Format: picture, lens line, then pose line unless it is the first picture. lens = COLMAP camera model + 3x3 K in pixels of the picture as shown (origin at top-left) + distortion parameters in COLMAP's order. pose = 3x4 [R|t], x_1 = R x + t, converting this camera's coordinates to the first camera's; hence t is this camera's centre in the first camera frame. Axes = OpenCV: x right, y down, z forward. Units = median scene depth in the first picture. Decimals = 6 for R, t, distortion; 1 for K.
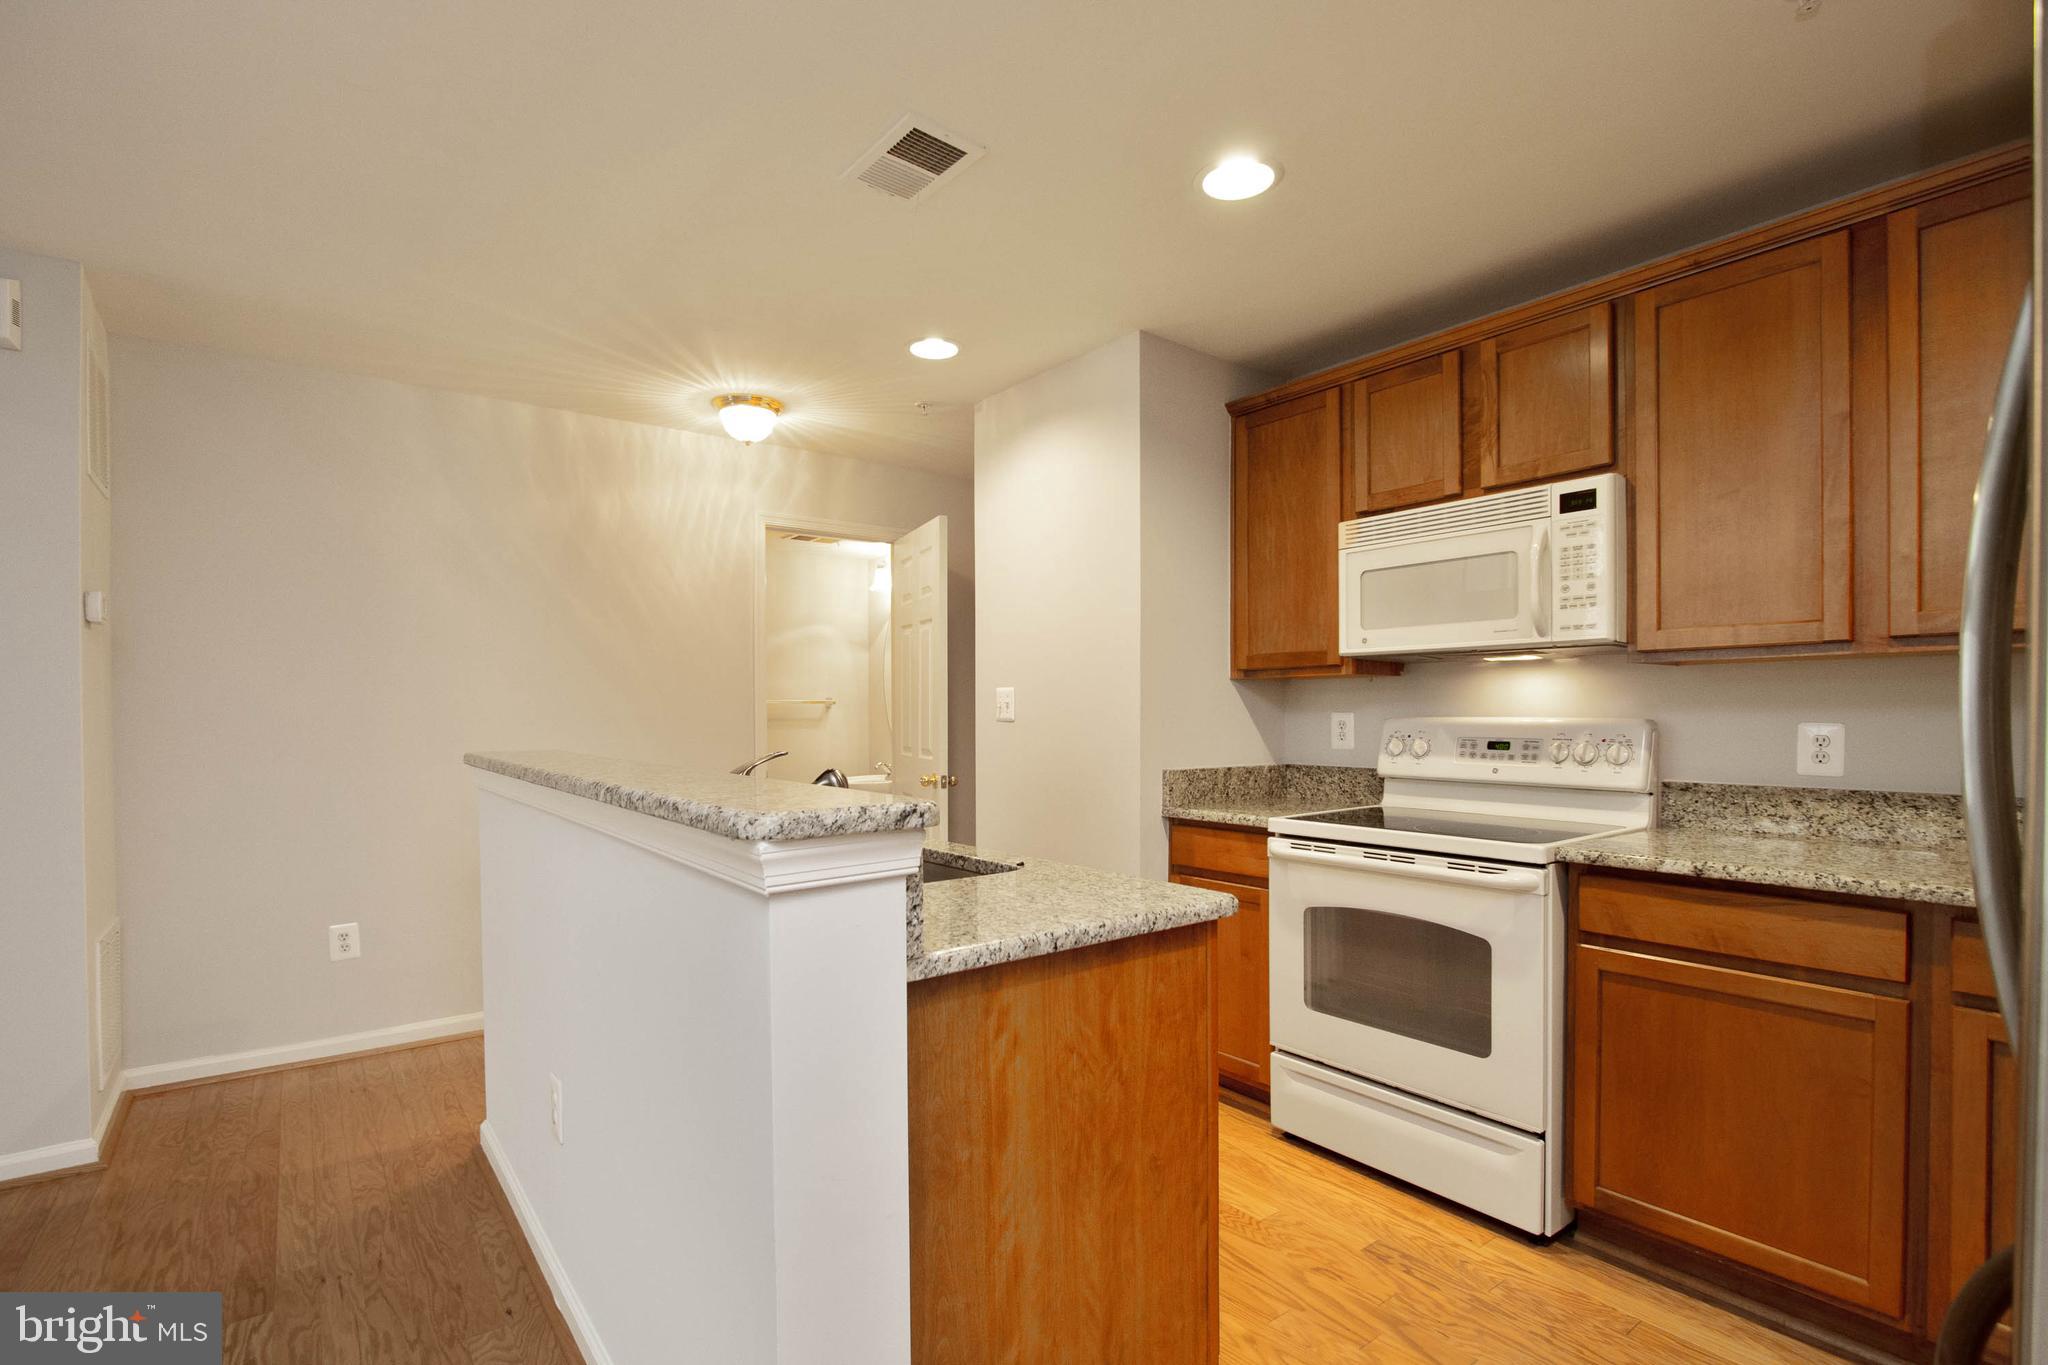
lens RADIAL K [[958.5, 0, 993.5], [0, 958.5, 722.9], [0, 0, 1]] dist [-0.025680, 0.005695]
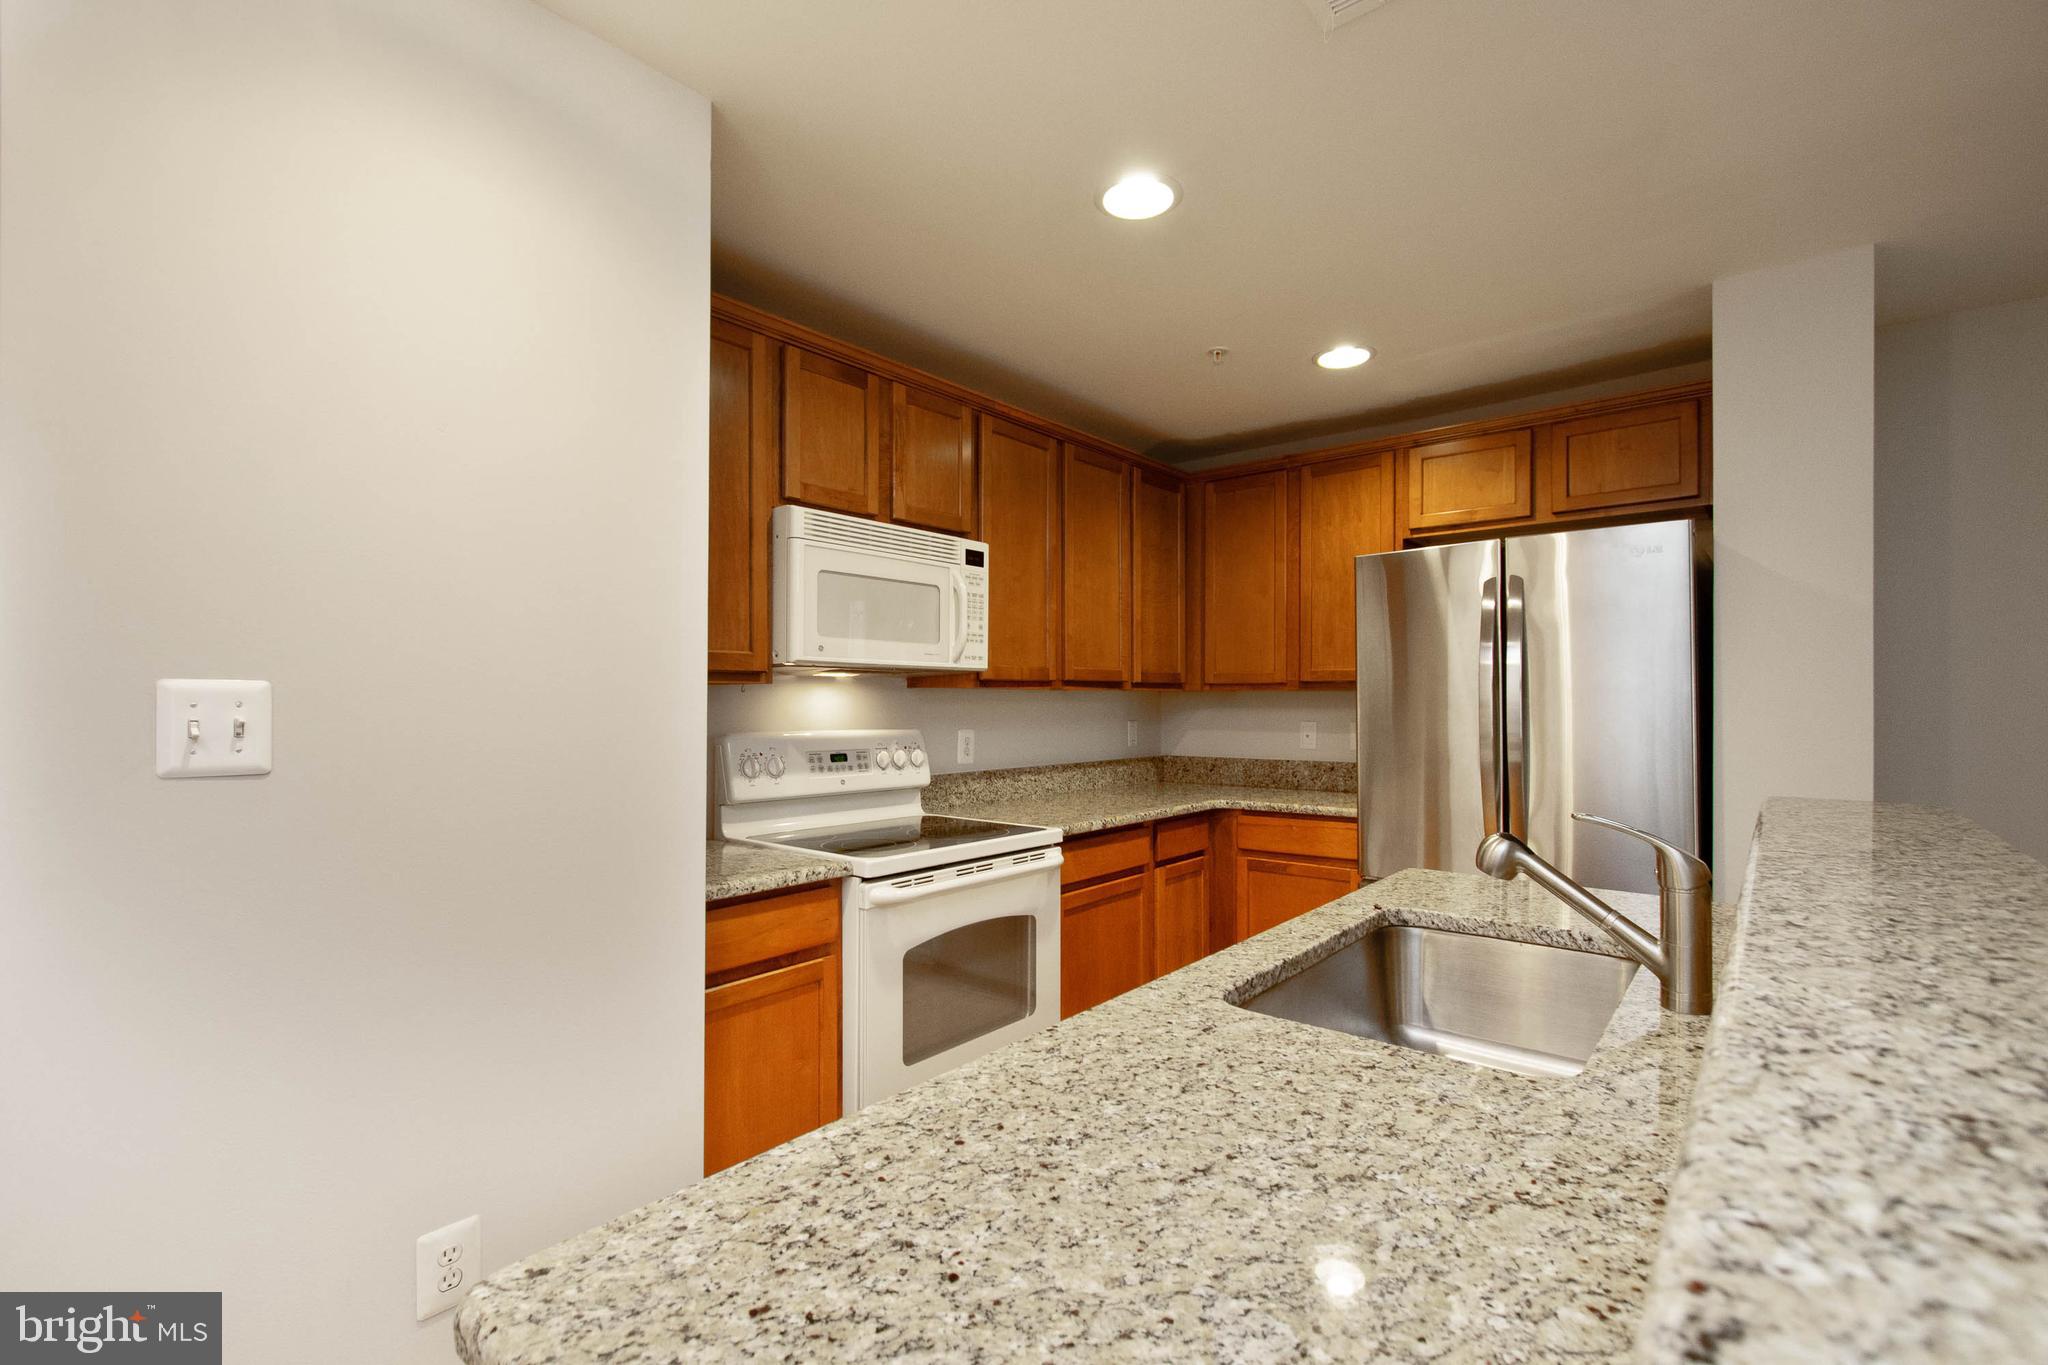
lens RADIAL K [[925.3, 0, 976.7], [0, 925.3, 707.9], [0, 0, 1]] dist [-0.026003, 0.005776]
pose [[-0.212665, -0.000746, 0.977125, -0.519127], [0.011639, 0.999927, 0.003296, -0.034232], [-0.977056, 0.012074, -0.212640, 1.121634]]
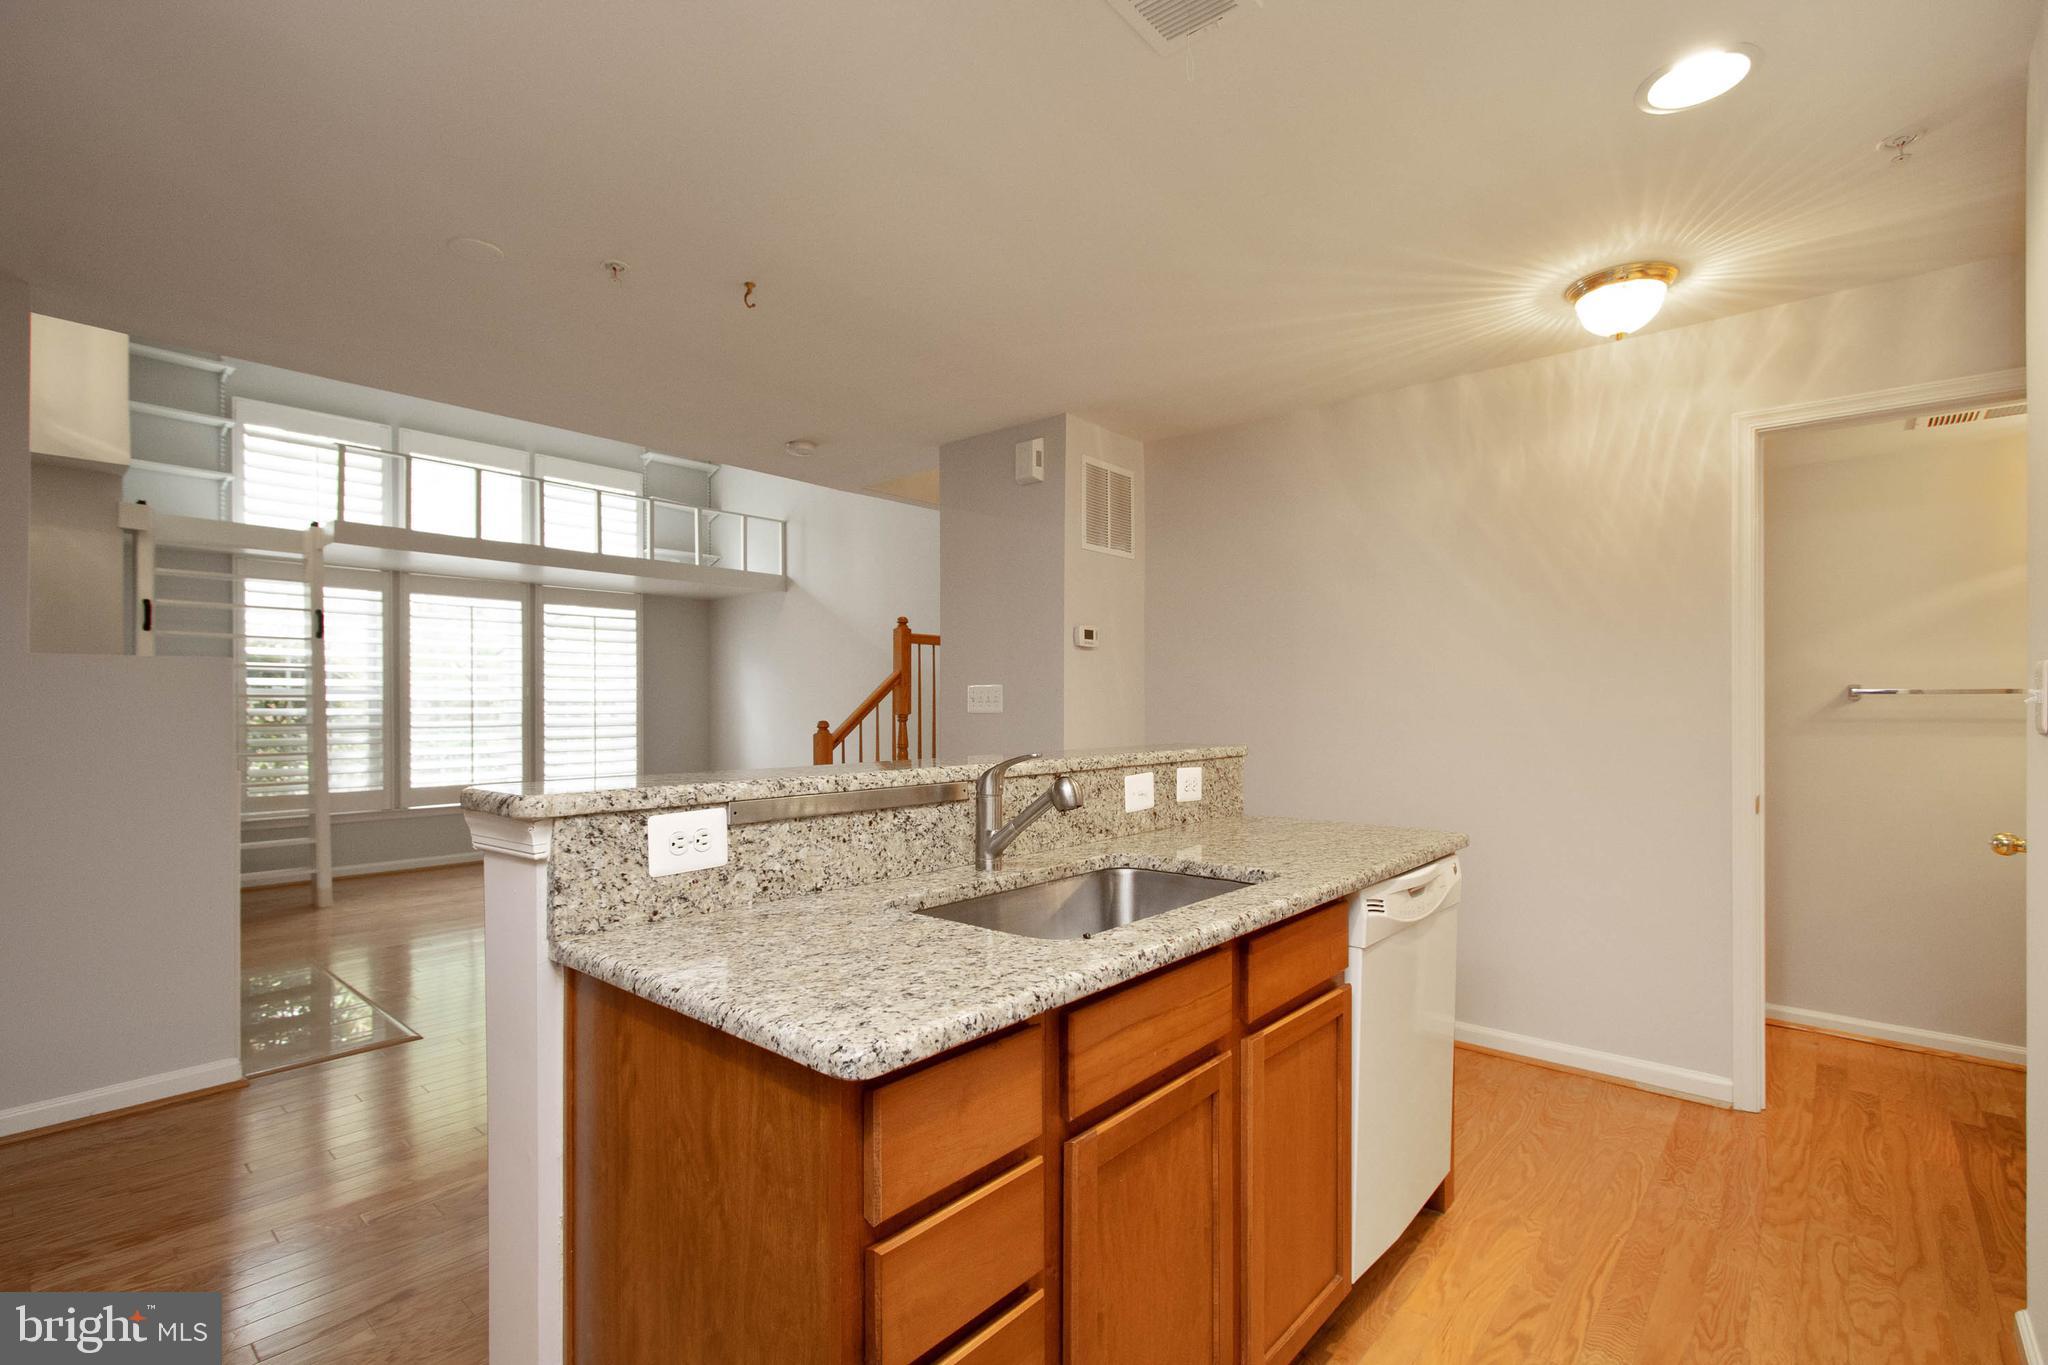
lens RADIAL K [[948.4, 0, 1009.9], [0, 948.4, 703.7], [0, 0, 1]] dist [0.001836, 0.000445]
pose [[0.205097, 0.001775, -0.978740, 0.493698], [-0.012614, 0.999920, -0.000830, -0.015284], [0.978660, 0.012516, 0.205103, 0.579989]]
